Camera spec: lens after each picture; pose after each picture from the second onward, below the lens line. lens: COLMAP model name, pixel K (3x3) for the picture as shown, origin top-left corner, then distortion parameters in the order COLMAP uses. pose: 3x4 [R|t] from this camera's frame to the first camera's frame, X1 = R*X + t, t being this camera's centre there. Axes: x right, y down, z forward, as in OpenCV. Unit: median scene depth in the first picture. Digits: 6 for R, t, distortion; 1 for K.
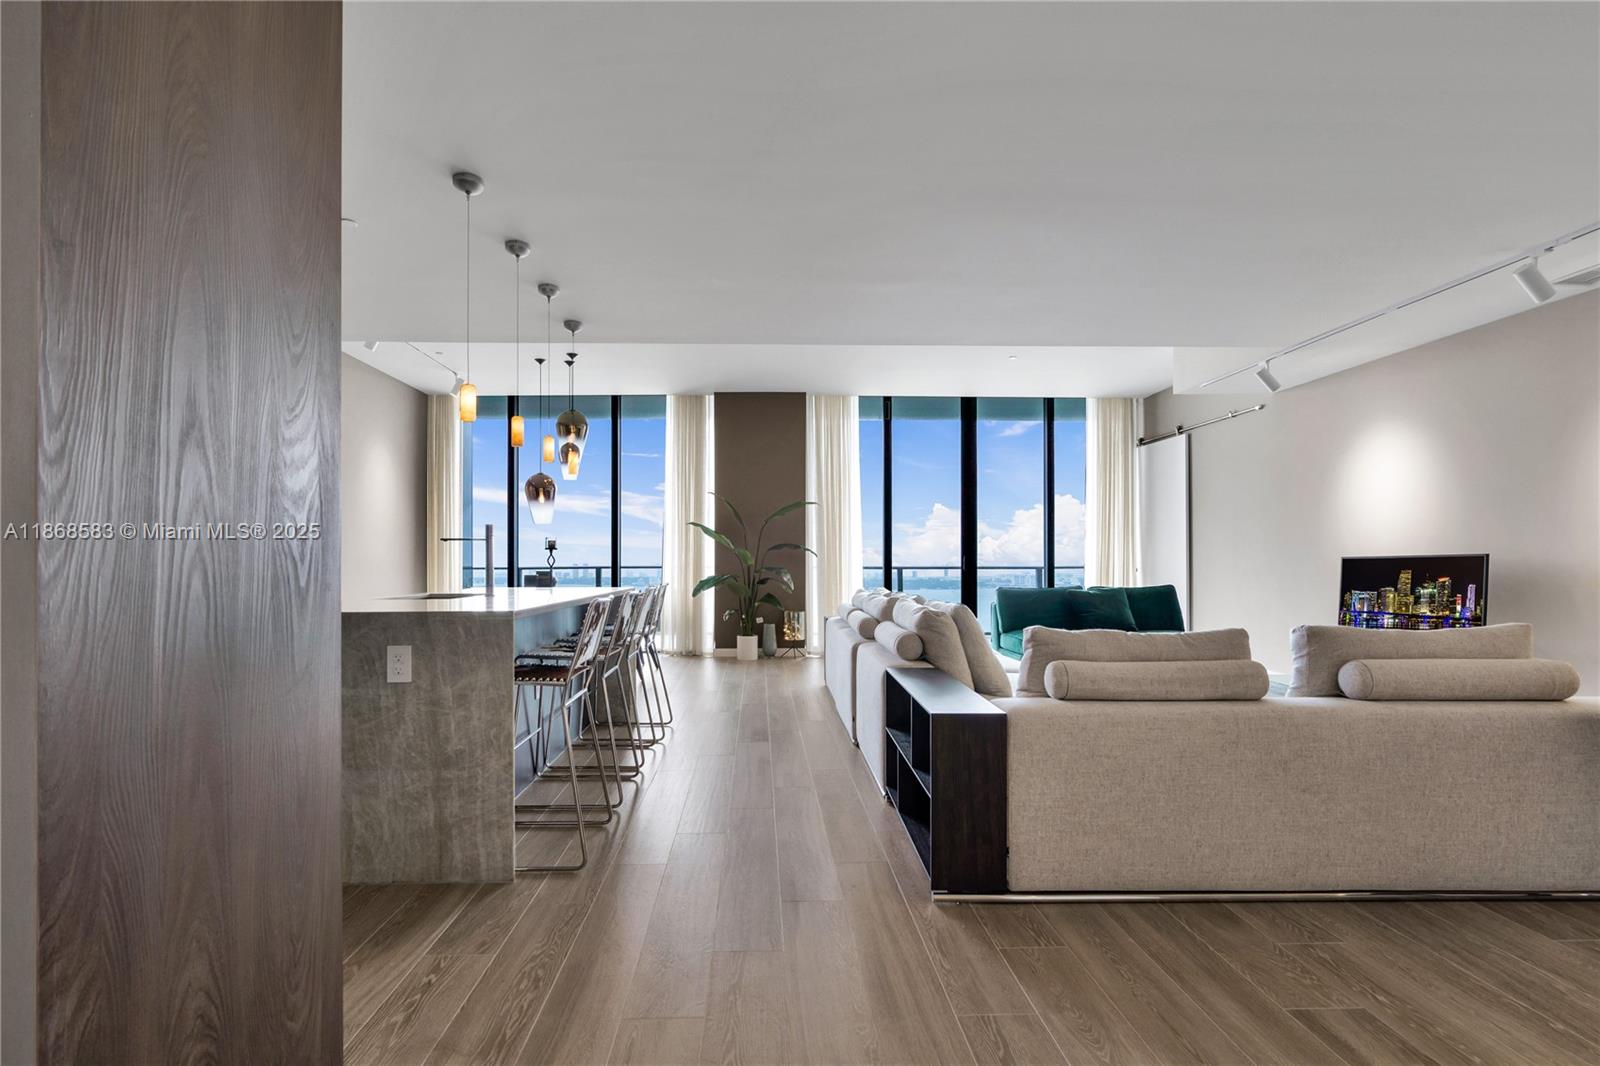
lens RADIAL K [[744.1, 0, 771.6], [0, 744.1, 544.9], [0, 0, 1]] dist [0.001091, 0.000600]
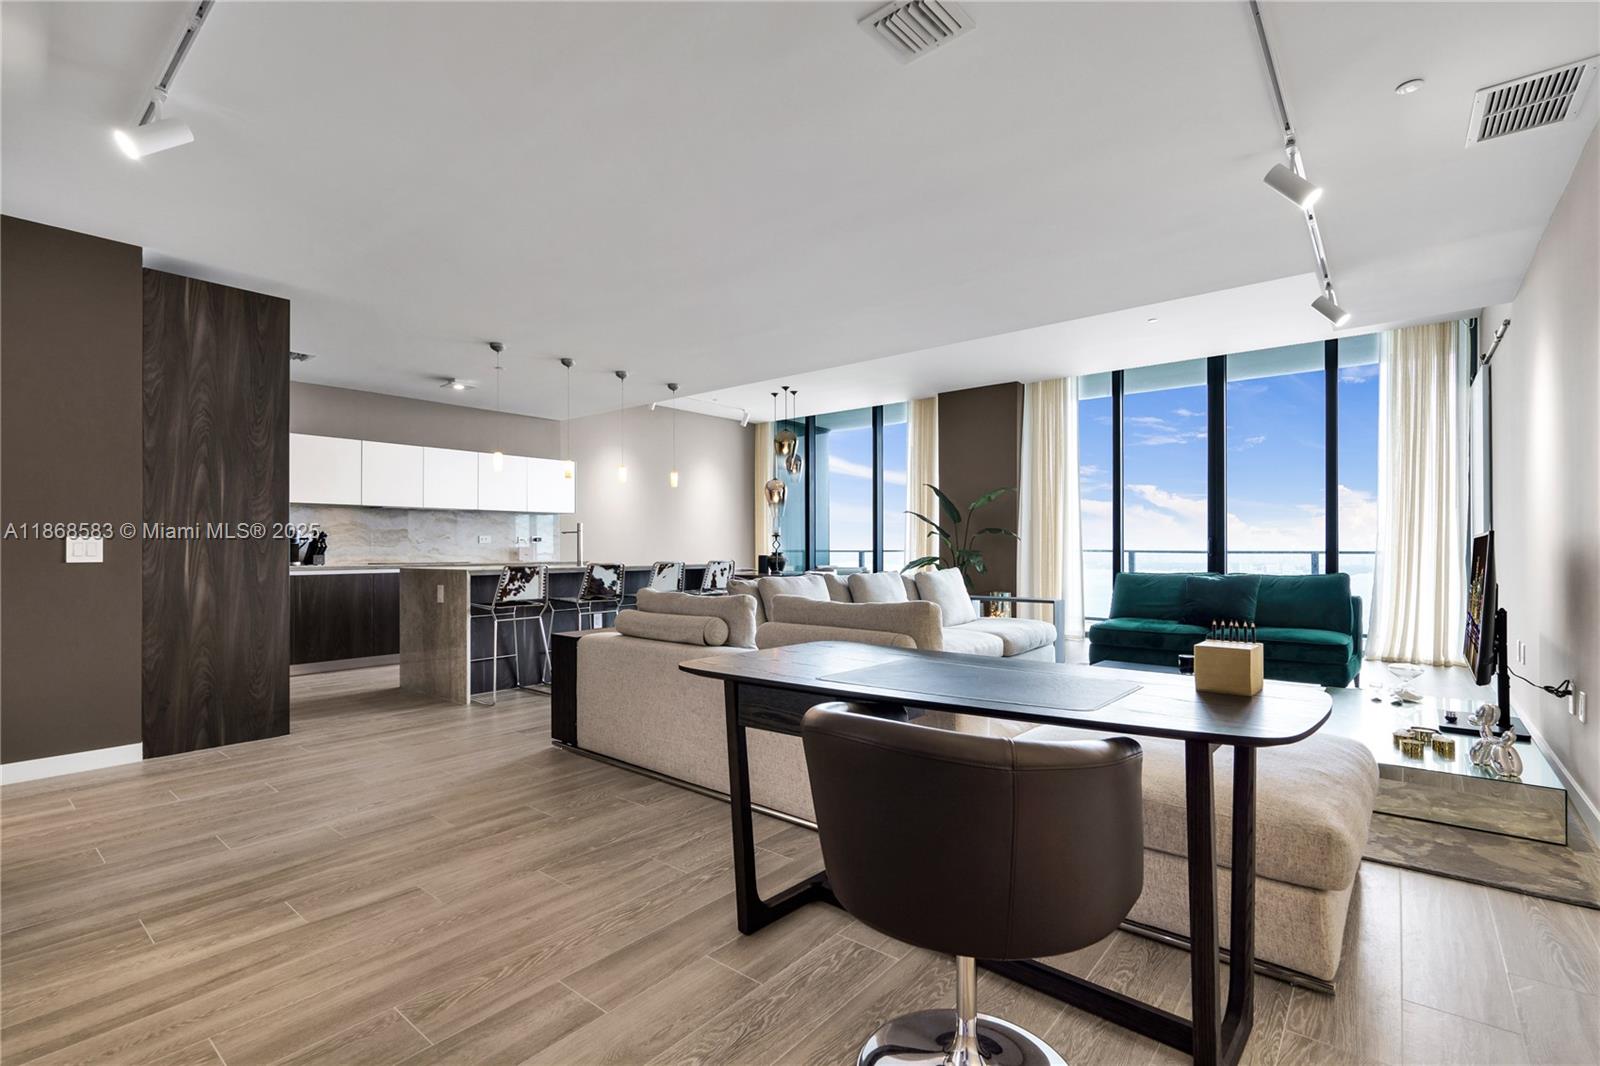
lens RADIAL K [[733.7, 0, 794.2], [0, 733.7, 540.1], [0, 0, 1]] dist [-0.000786, 0.000008]
pose [[0.750903, -0.007064, -0.660375, 0.694070], [0.015782, 0.999849, 0.007250, 0.003921], [0.660224, -0.015866, 0.750901, 0.046855]]
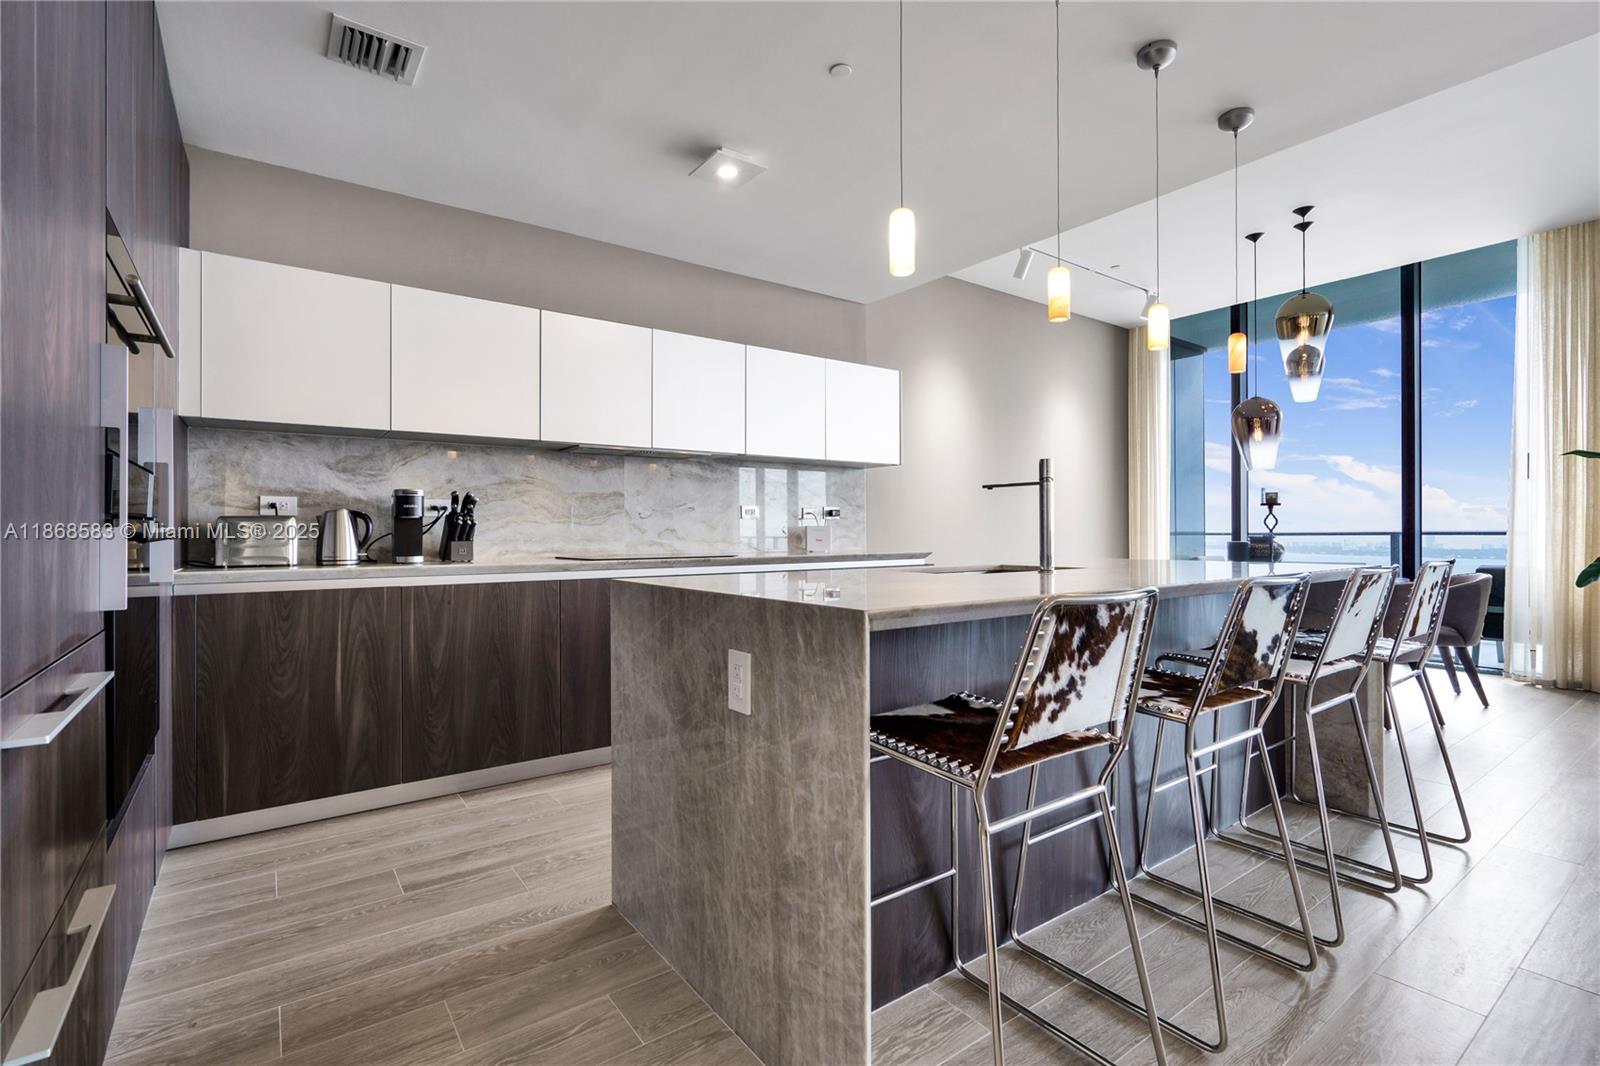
lens RADIAL K [[727.1, 0, 800.0], [0, 727.1, 533.0], [0, 0, 1]] dist [-0.001293, -0.000212]
pose [[0.573273, 0.002354, -0.819361, 0.005900], [0.020268, 0.999649, 0.017053, 0.012889], [0.819113, -0.026383, 0.573024, 0.302954]]
